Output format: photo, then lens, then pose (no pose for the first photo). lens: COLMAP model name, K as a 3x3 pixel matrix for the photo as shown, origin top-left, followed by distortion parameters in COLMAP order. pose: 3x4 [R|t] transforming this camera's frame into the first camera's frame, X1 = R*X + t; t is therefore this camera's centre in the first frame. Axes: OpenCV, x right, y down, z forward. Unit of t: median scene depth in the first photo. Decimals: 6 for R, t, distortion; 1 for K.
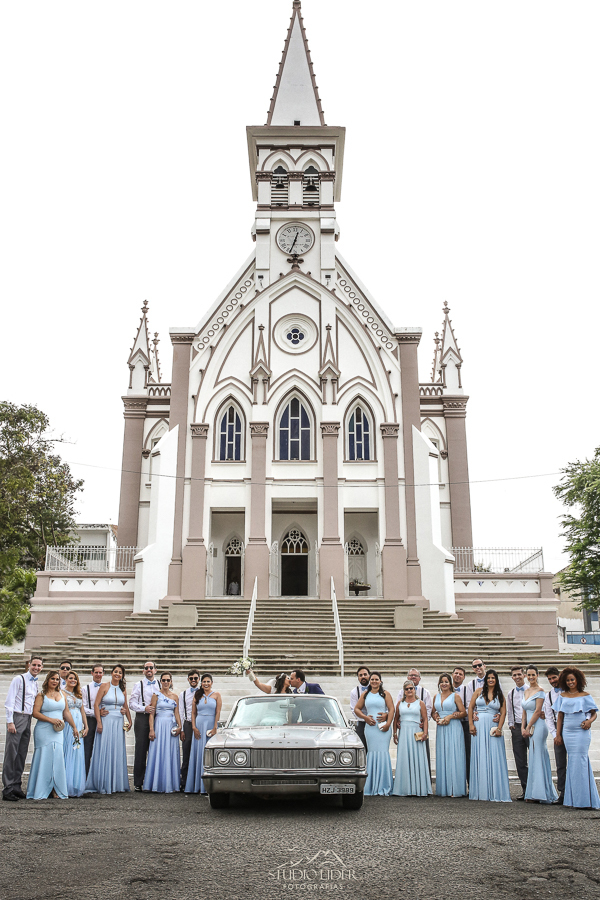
lens RADIAL K [[883.5, 0, 297.7], [0, 883.5, 445.3], [0, 0, 1]] dist [-0.048128, 0.000000]
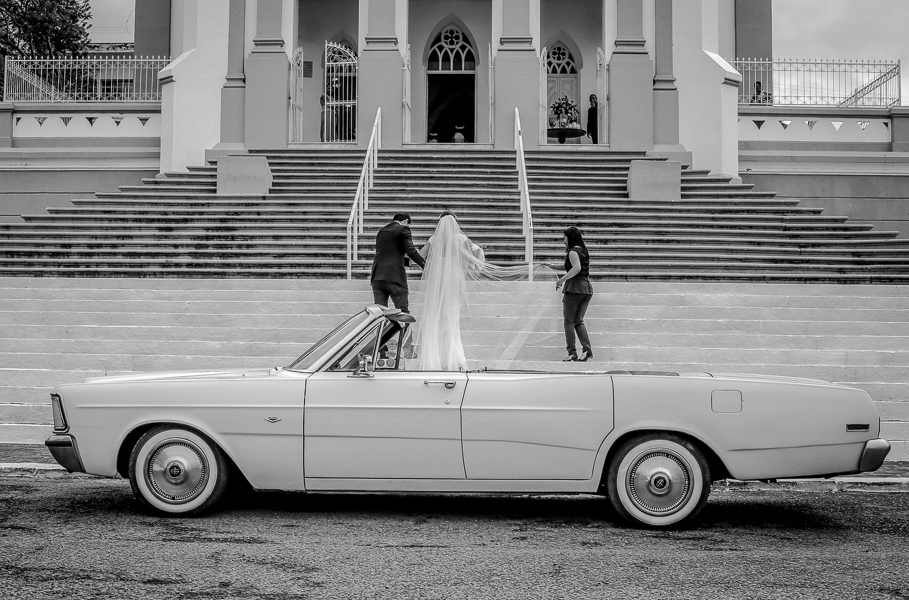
lens RADIAL K [[1314.9, 0, 453.8], [0, 1314.9, 301.8], [0, 0, 1]] dist [-0.091796, 0.000000]
pose [[0.999799, 0.005317, -0.019348, 0.016869], [-0.000180, 0.966597, 0.256299, 0.058341], [0.020065, -0.256244, 0.966404, 0.186791]]
